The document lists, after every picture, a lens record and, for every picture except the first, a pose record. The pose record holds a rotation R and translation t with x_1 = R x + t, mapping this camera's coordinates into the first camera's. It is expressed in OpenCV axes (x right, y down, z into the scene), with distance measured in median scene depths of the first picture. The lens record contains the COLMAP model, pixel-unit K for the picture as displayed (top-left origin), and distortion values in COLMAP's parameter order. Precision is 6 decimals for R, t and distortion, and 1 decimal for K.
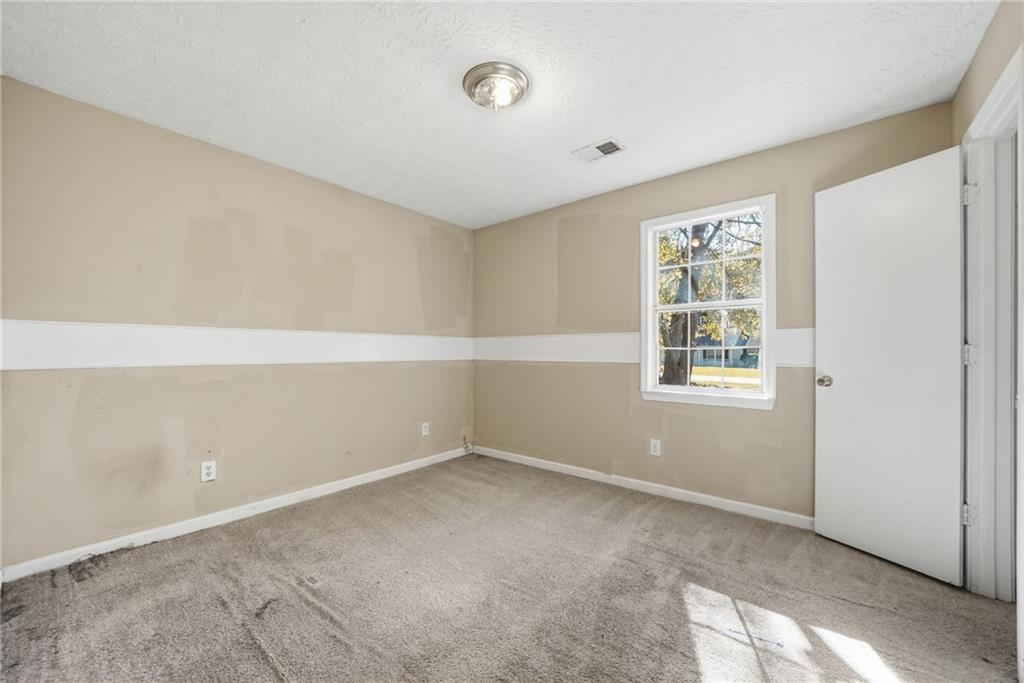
lens RADIAL K [[391.2, 0, 497.2], [0, 391.2, 342.2], [0, 0, 1]] dist [-0.001042, -0.000017]
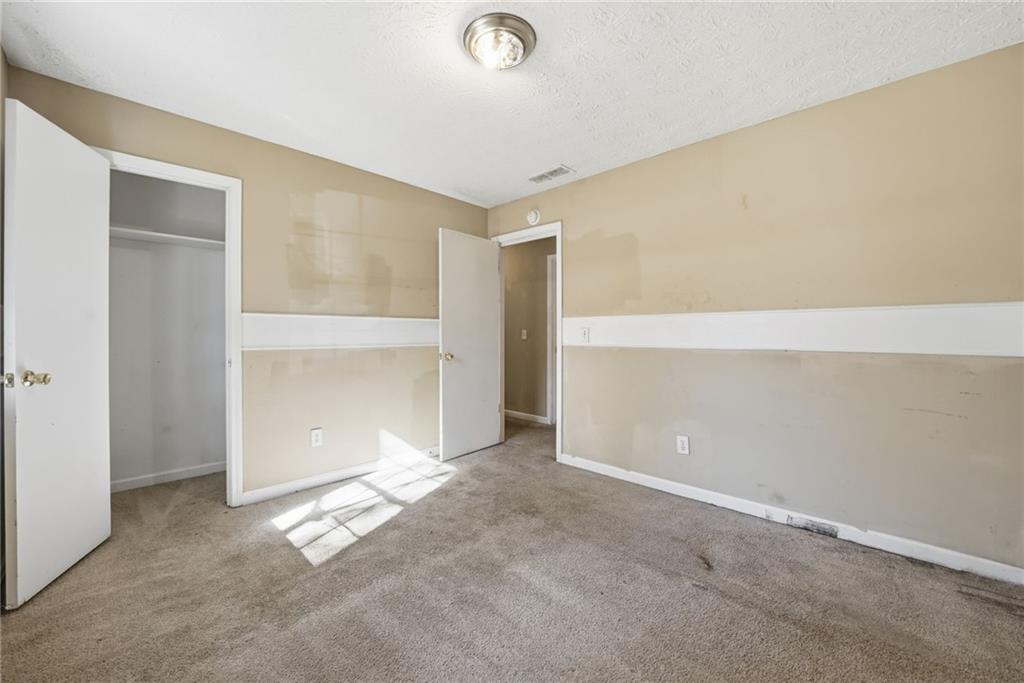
lens RADIAL K [[391.2, 0, 497.2], [0, 391.2, 342.2], [0, 0, 1]] dist [-0.001042, -0.000017]
pose [[-0.995553, 0.001921, 0.094179, -0.091340], [0.002426, 0.999983, 0.005247, 0.031032], [-0.094167, 0.005452, -0.995541, 2.007596]]
